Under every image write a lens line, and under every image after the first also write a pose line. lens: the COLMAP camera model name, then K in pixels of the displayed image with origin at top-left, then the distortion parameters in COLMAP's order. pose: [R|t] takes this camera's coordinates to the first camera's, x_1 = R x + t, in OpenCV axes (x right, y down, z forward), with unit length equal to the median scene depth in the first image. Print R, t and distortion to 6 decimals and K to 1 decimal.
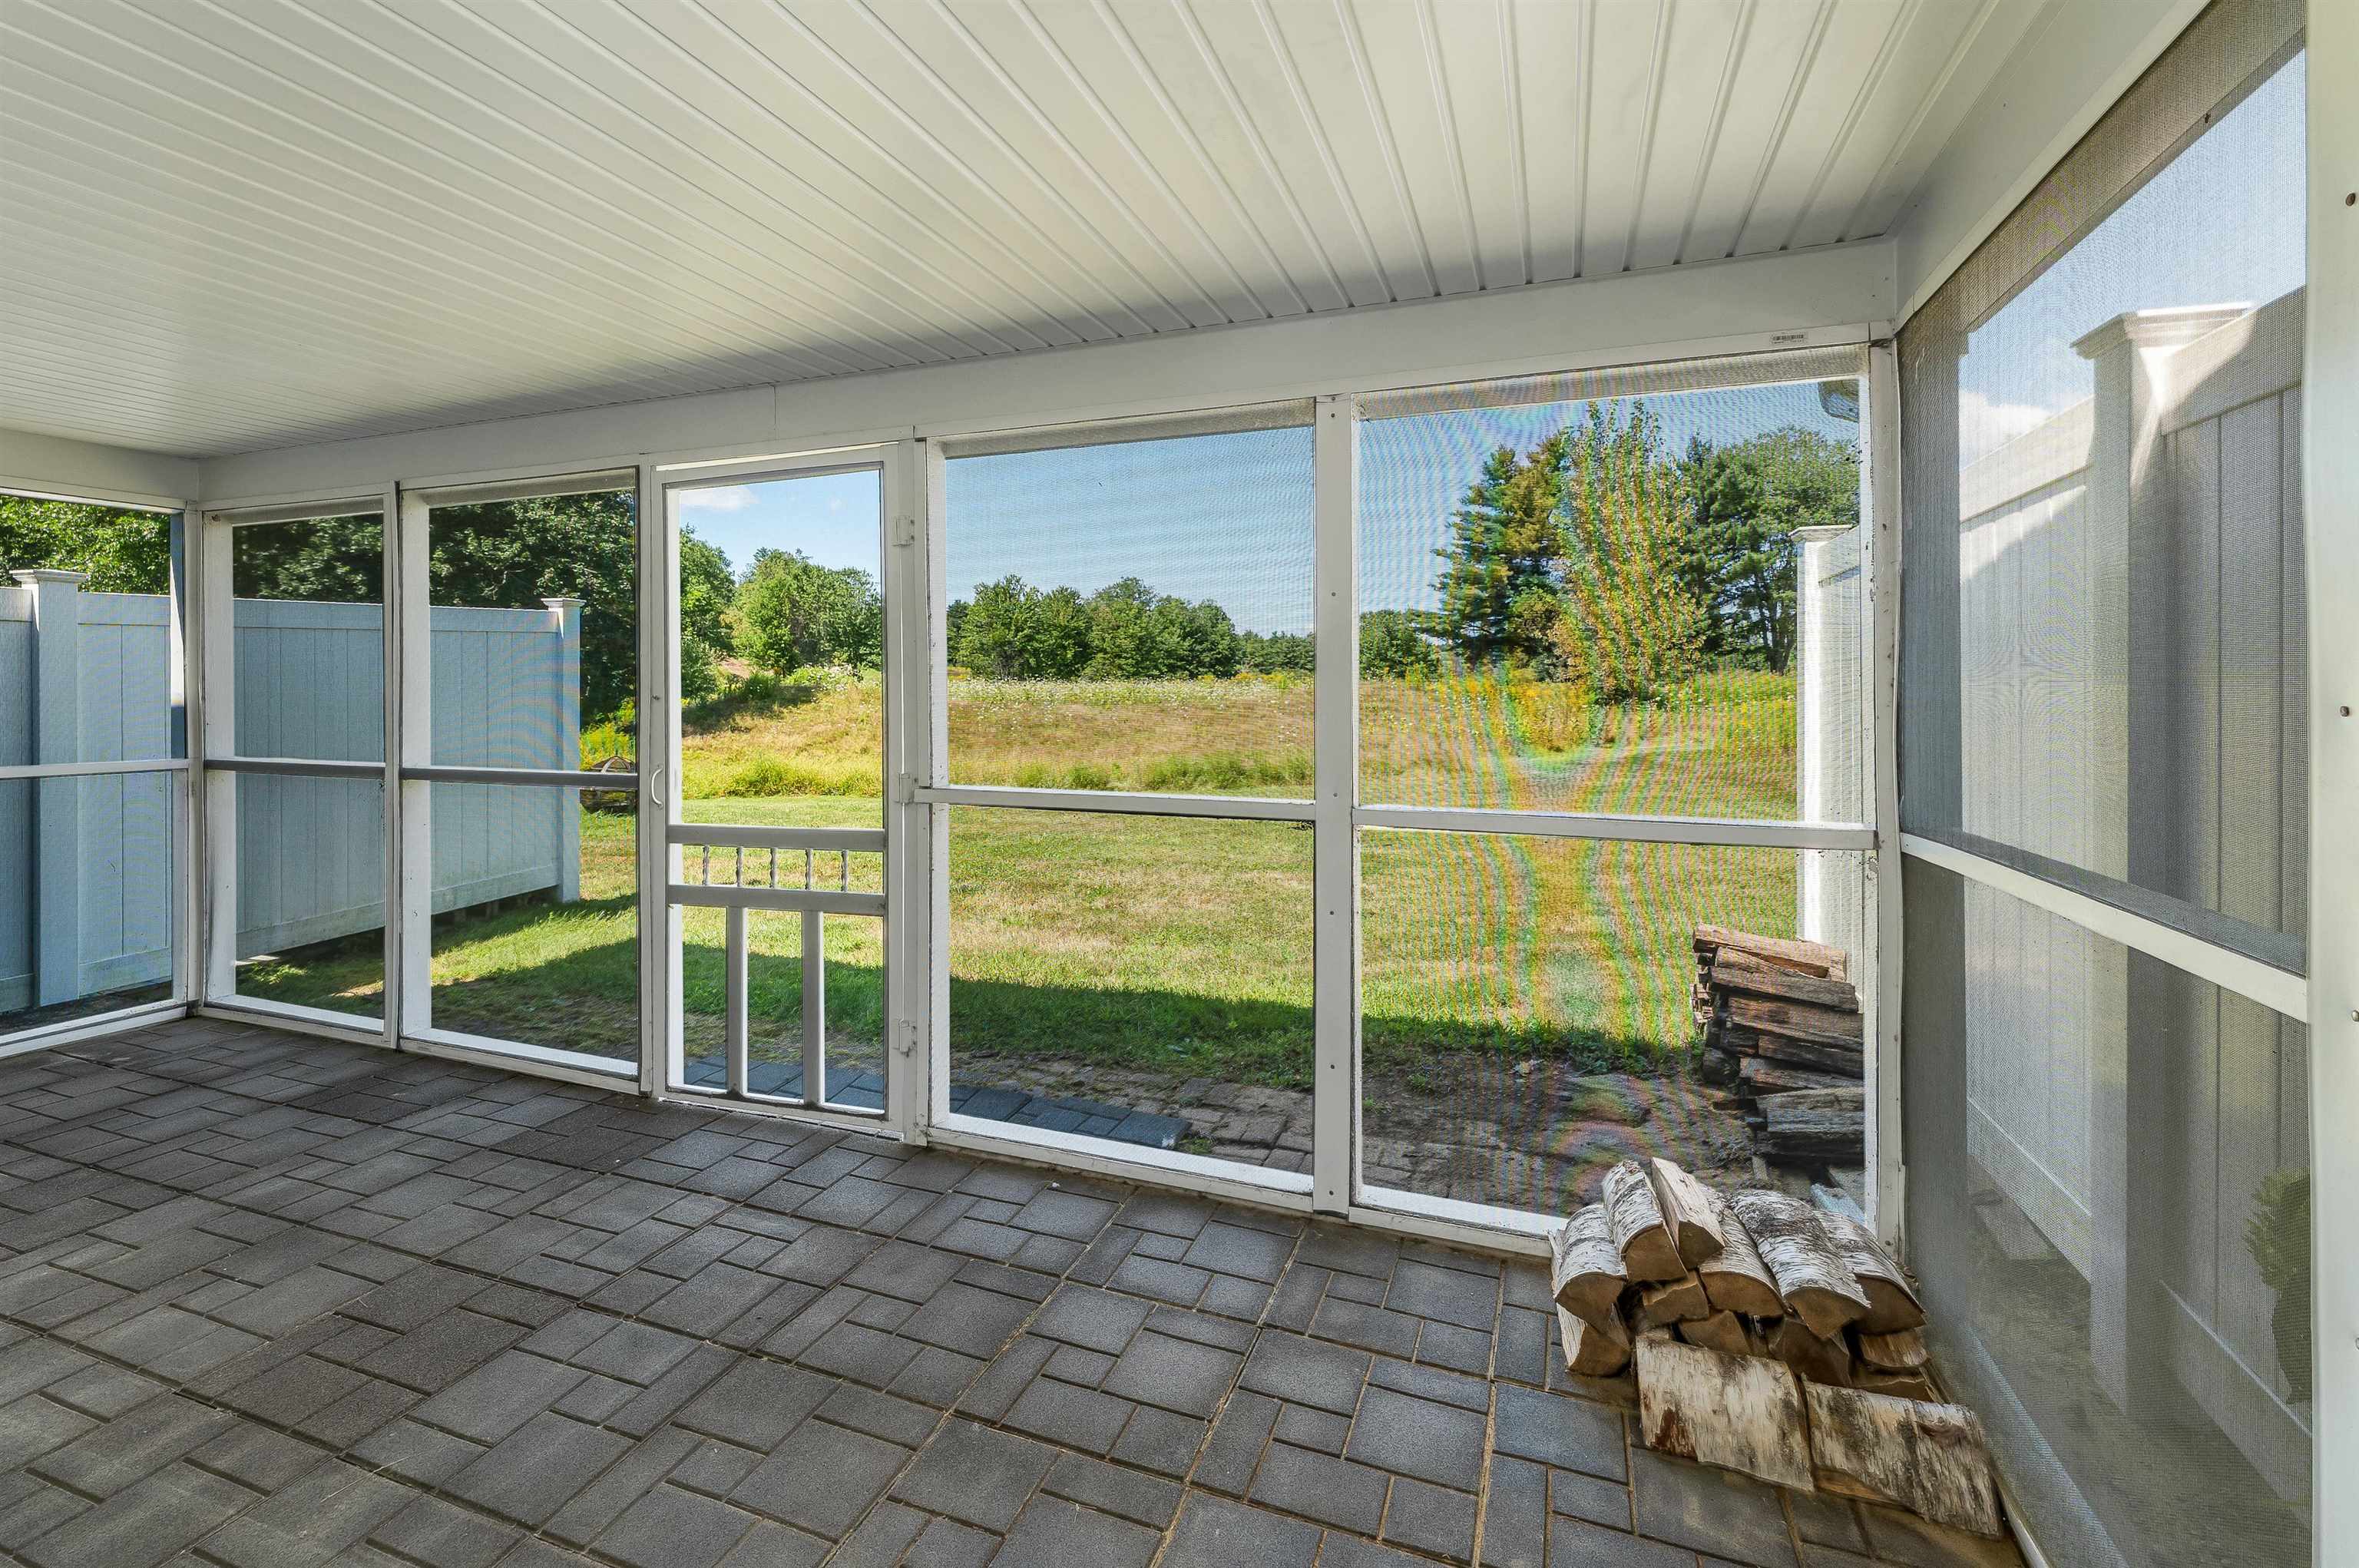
lens RADIAL K [[1014.6, 0, 1161.5], [0, 1014.6, 691.3], [0, 0, 1]] dist [0.001439, 0.000112]
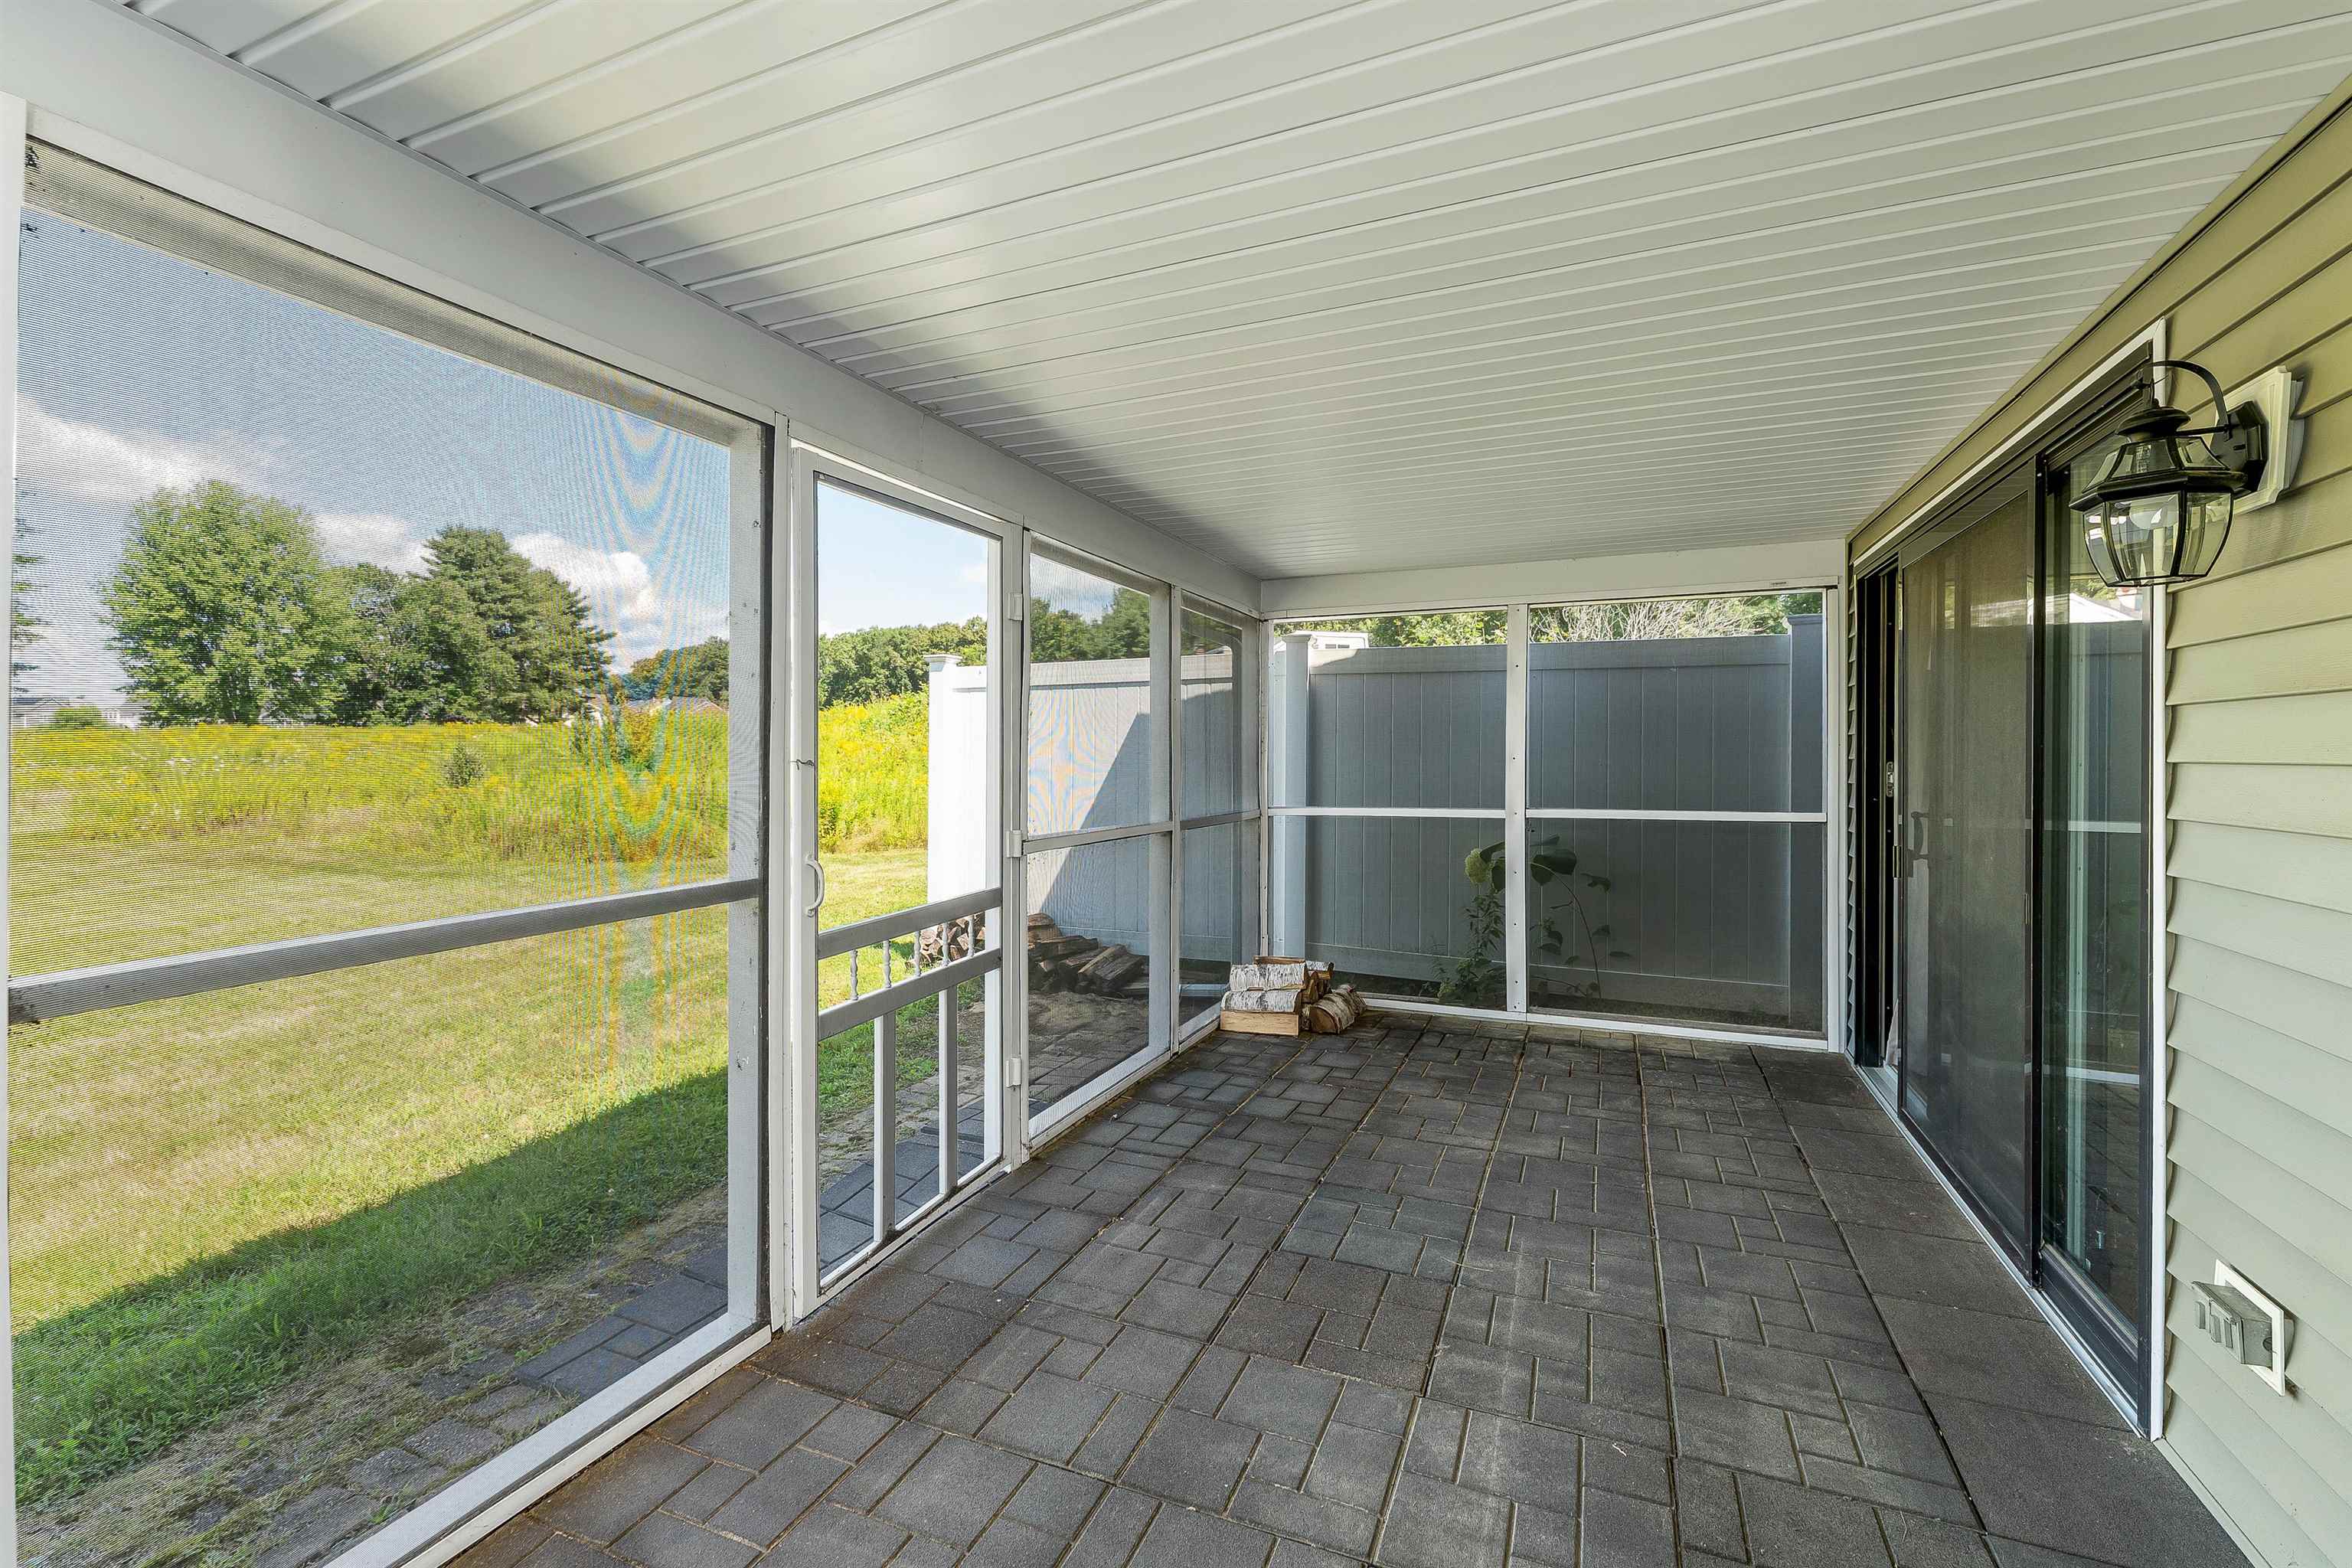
lens RADIAL K [[998.1, 0, 1167.1], [0, 998.1, 755.1], [0, 0, 1]] dist [-0.000722, 0.000007]
pose [[0.060904, -0.000131, 0.998144, -1.496269], [0.000269, 1.000000, 0.000115, 0.000961], [-0.998144, 0.000262, 0.060904, 0.879669]]
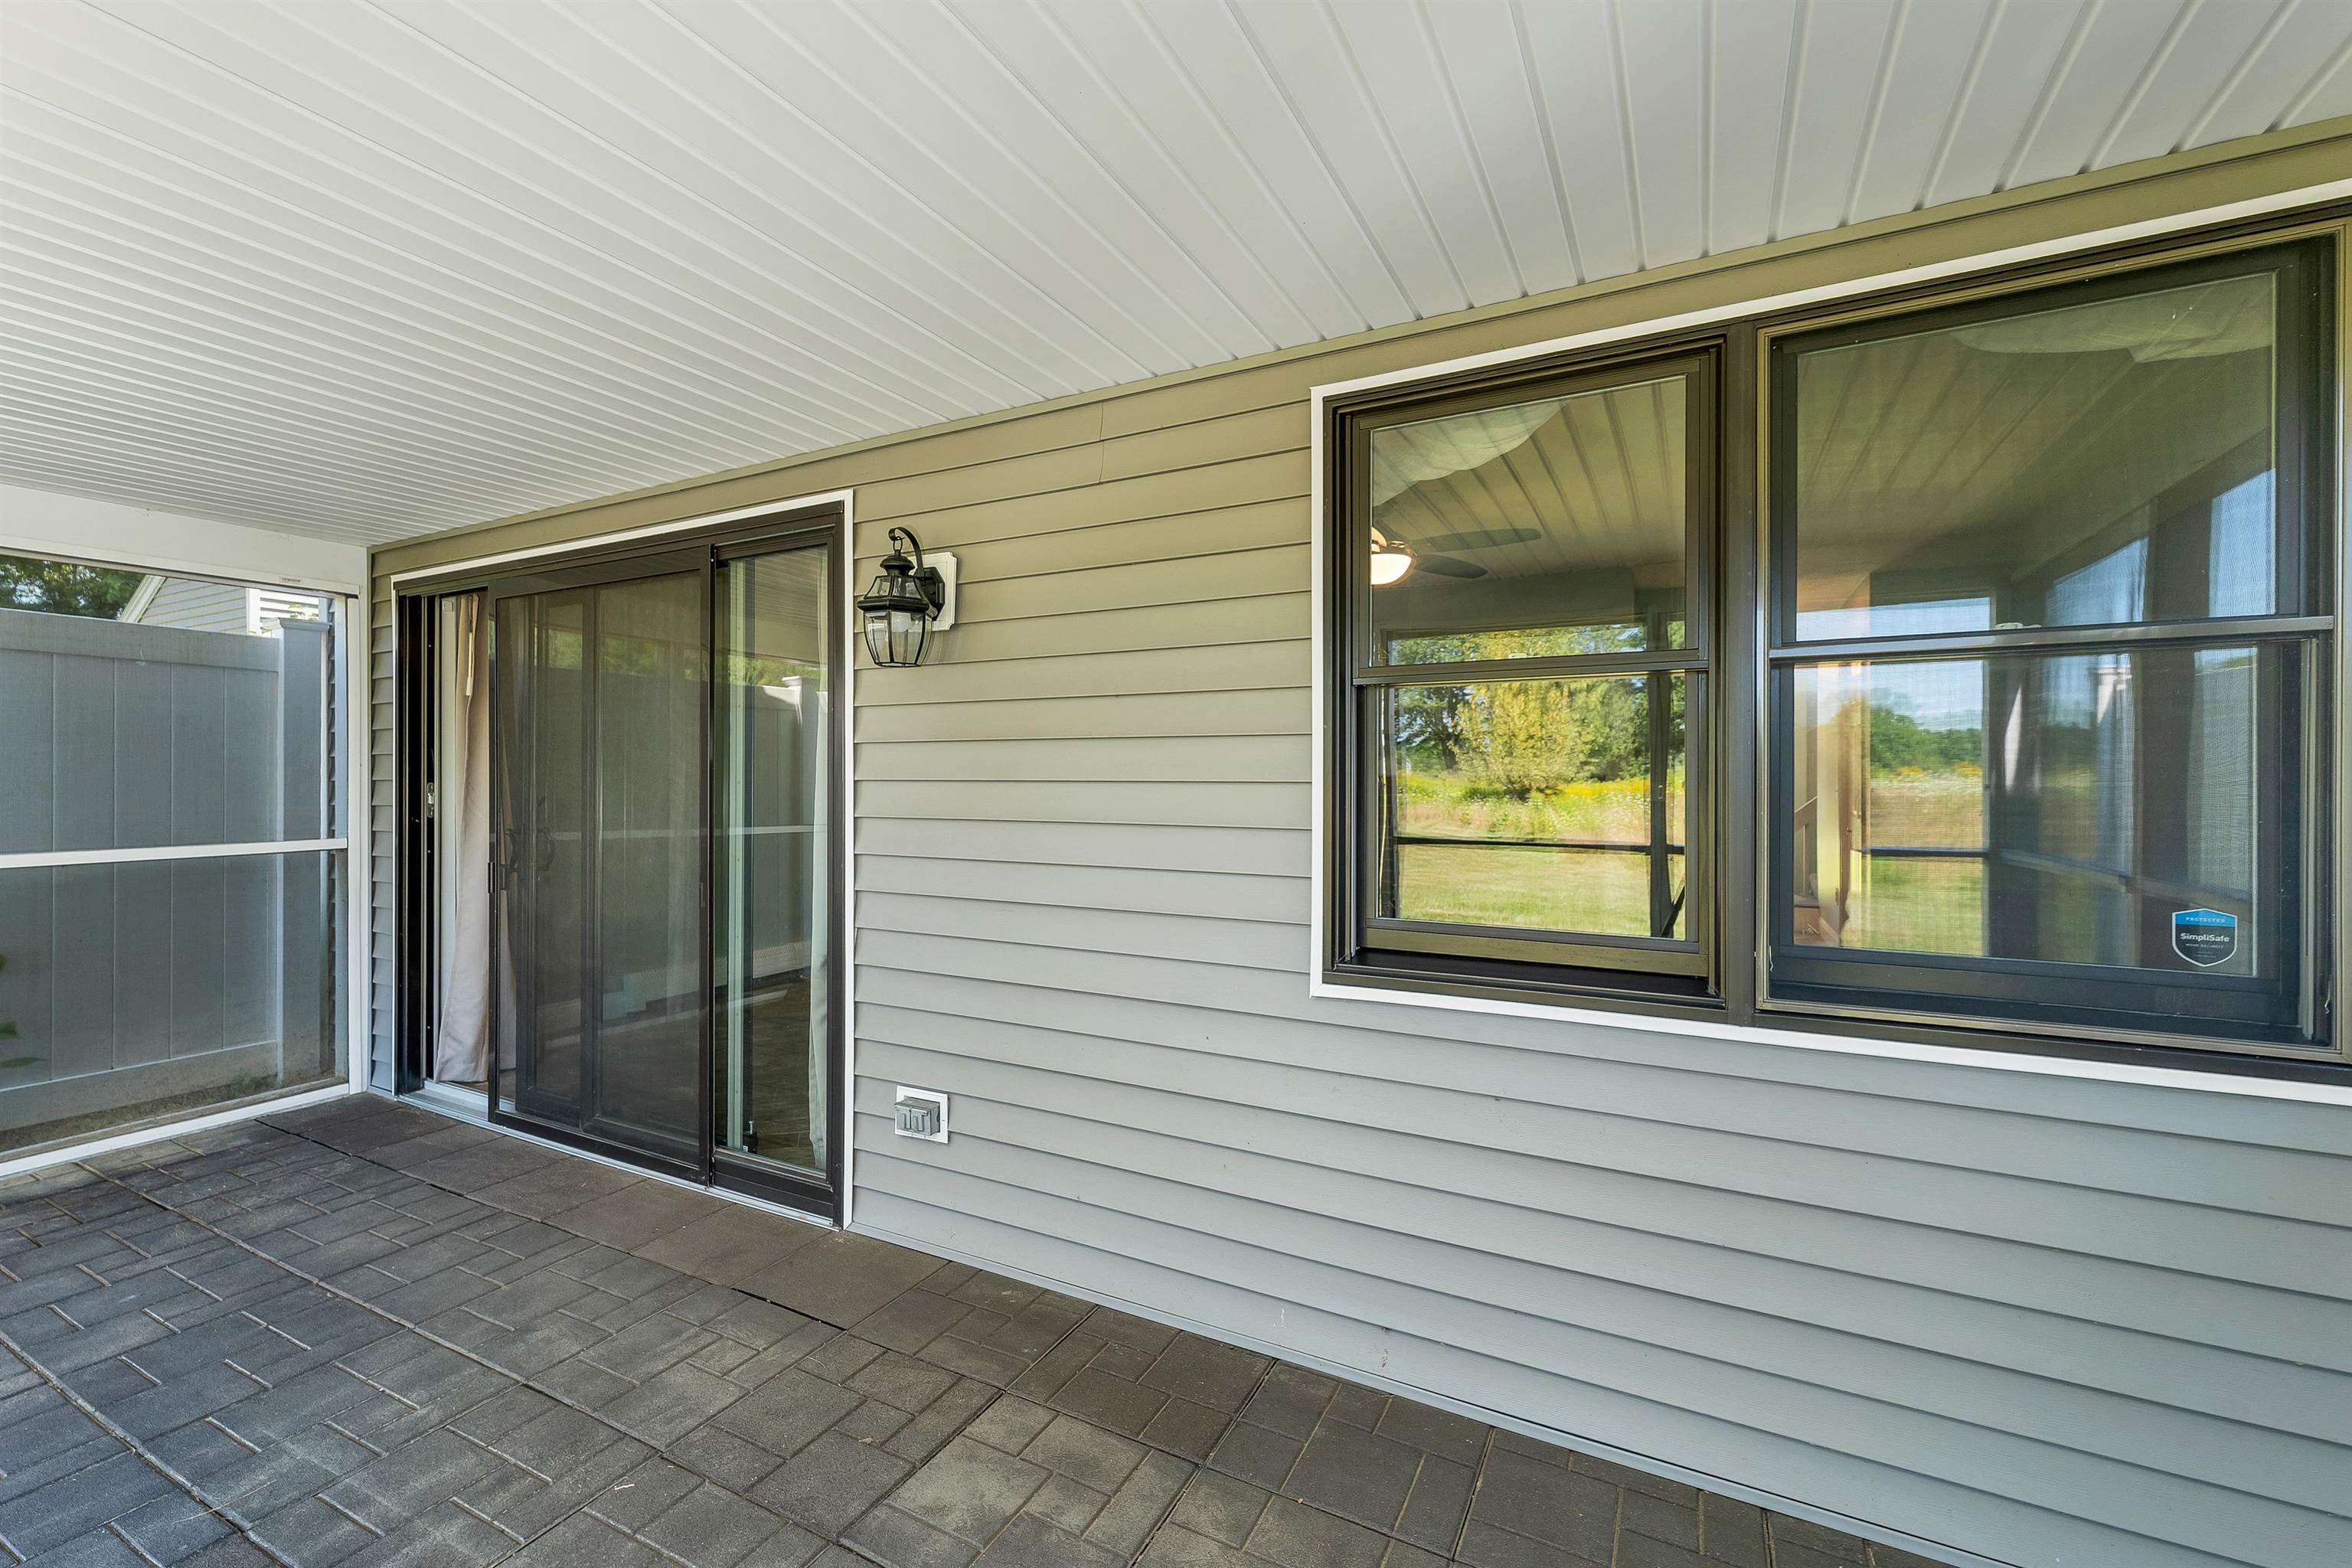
lens RADIAL K [[988.3, 0, 1167.5], [0, 988.3, 778.5], [0, 0, 1]] dist [0.000081, 0.000271]
pose [[-0.990744, -0.000302, 0.135740, -1.231158], [-0.000259, 1.000000, 0.000338, 0.004280], [-0.135740, 0.000300, -0.990744, 1.232967]]
